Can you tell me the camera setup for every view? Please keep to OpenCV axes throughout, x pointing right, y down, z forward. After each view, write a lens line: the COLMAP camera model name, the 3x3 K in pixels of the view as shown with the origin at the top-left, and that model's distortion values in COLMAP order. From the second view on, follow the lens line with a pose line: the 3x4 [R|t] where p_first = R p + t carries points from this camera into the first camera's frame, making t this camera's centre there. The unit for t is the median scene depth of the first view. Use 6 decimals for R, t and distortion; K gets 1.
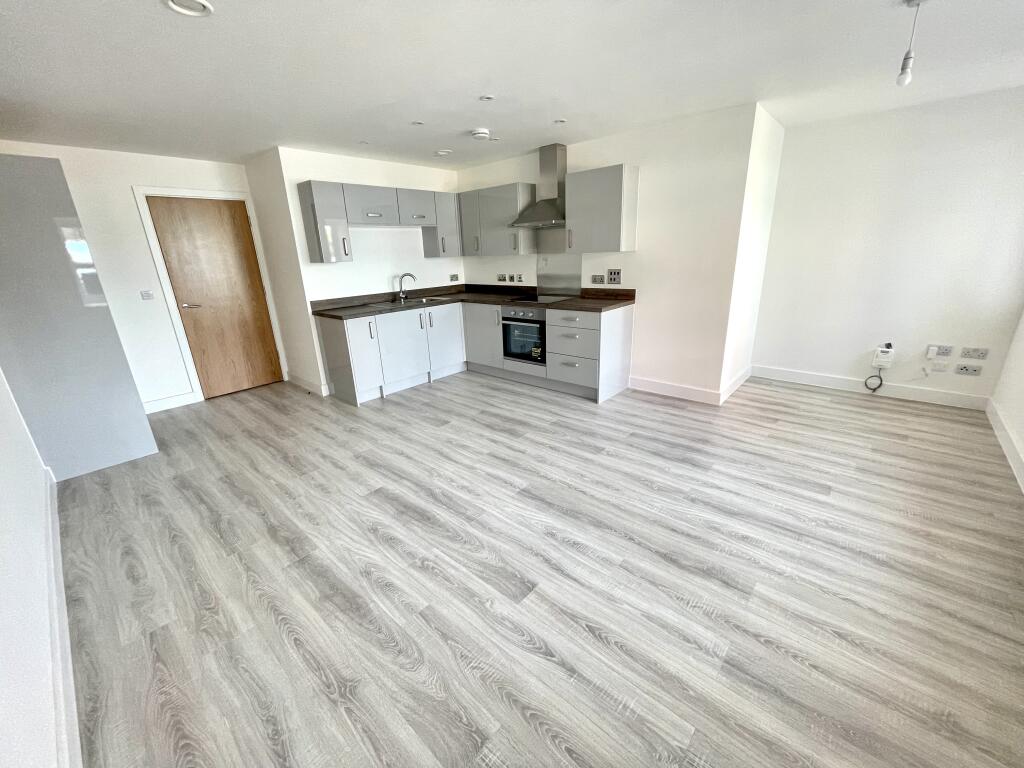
lens RADIAL K [[414.4, 0, 515.6], [0, 414.4, 386.5], [0, 0, 1]] dist [0.000383, -0.000130]
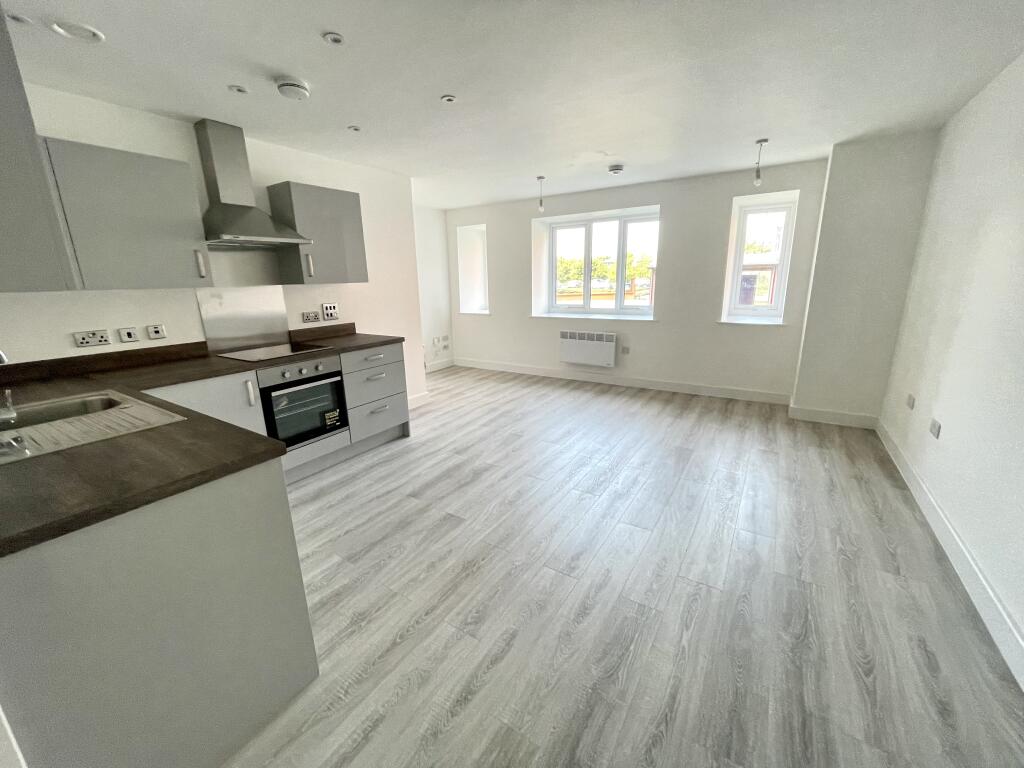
lens RADIAL K [[414.4, 0, 512.0], [0, 414.4, 377.9], [0, 0, 1]] dist [0.000383, -0.000130]
pose [[-0.155932, -0.192401, 0.968848, -0.657701], [0.337646, 0.911381, 0.235331, -0.202243], [-0.928267, 0.363823, -0.077150, 0.720775]]
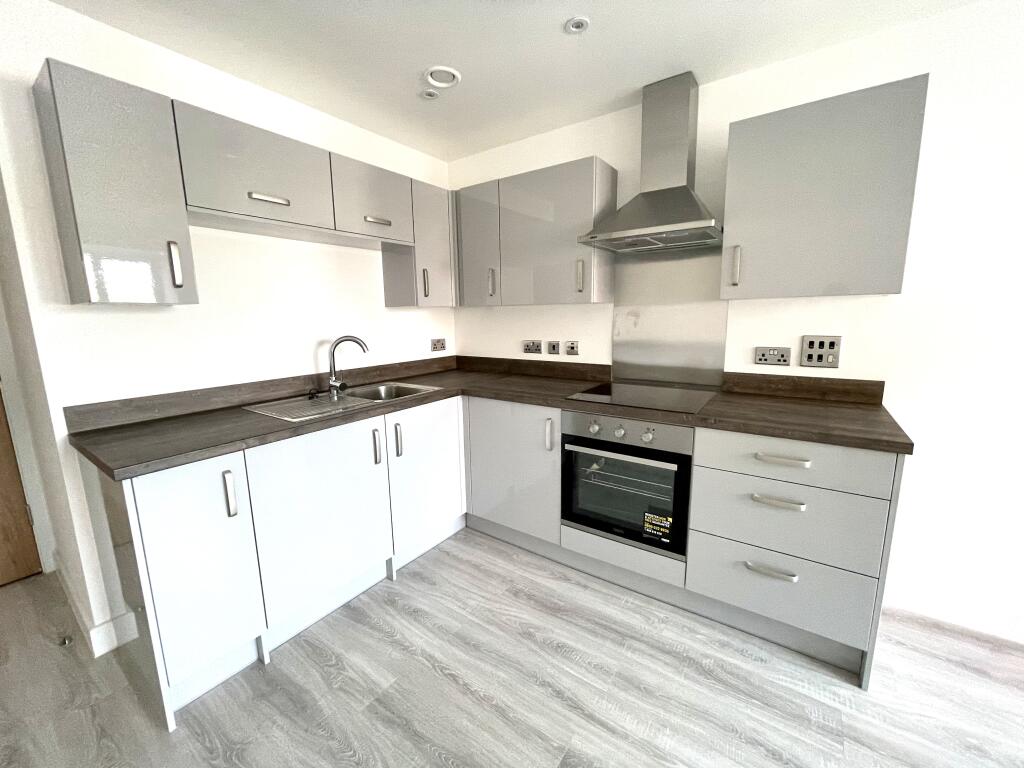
lens RADIAL K [[414.4, 0, 513.5], [0, 414.4, 383.9], [0, 0, 1]] dist [0.000383, -0.000130]
pose [[0.993515, 0.003786, 0.113642, -0.137877], [0.013430, 0.988543, -0.150340, -0.157378], [-0.112909, 0.150891, 0.982081, 0.565638]]
